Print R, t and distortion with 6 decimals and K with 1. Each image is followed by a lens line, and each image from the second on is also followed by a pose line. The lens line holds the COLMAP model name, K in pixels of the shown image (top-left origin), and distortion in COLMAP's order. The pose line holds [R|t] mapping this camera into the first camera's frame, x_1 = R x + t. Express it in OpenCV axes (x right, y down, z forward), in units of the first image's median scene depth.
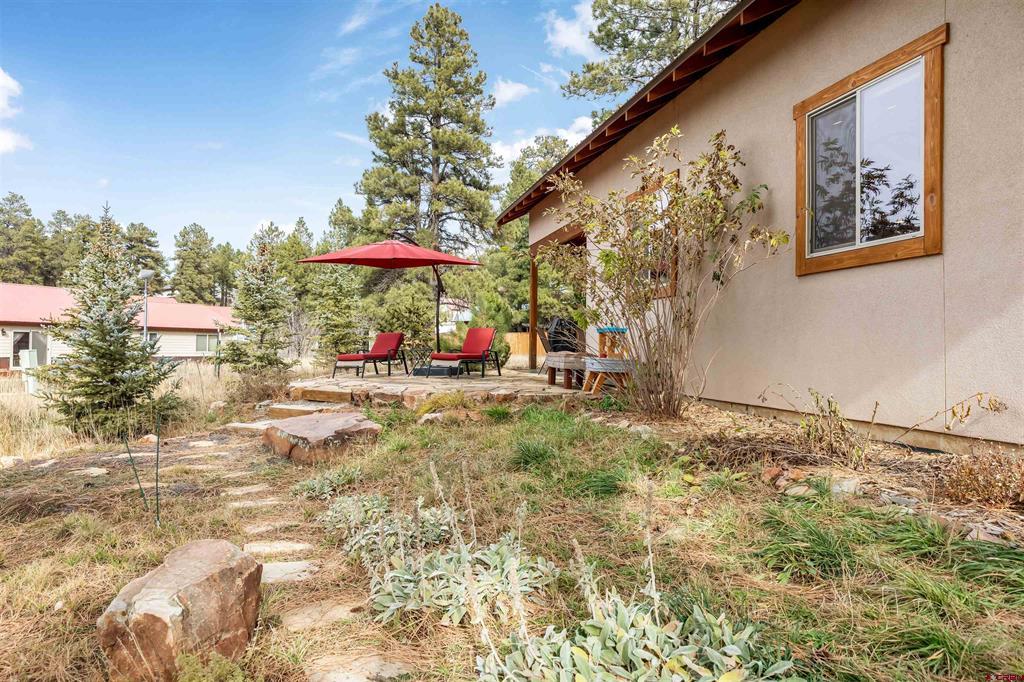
lens RADIAL K [[682.3, 0, 512.0], [0, 682.3, 341.0], [0, 0, 1]] dist [0.000303, 0.000308]
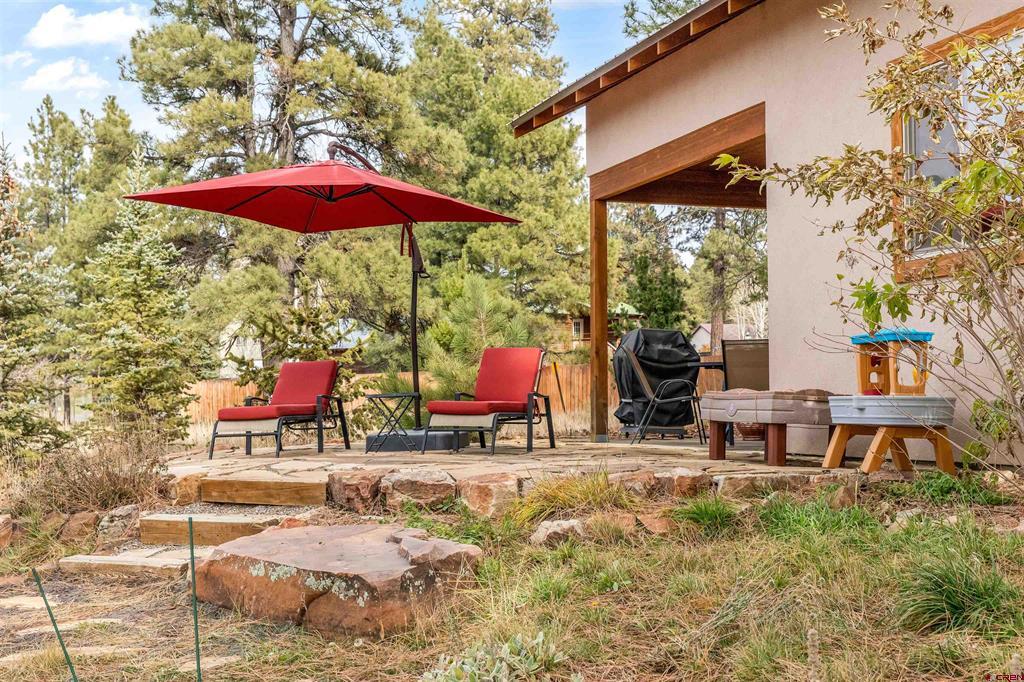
lens RADIAL K [[1401.5, 0, 512.0], [0, 1401.5, 341.0], [0, 0, 1]] dist [-0.001471, -0.007918]
pose [[0.995636, -0.011785, 0.092580, -0.112295], [0.015154, 0.999245, -0.035767, 0.009193], [-0.092088, 0.037014, 0.995063, 0.030129]]
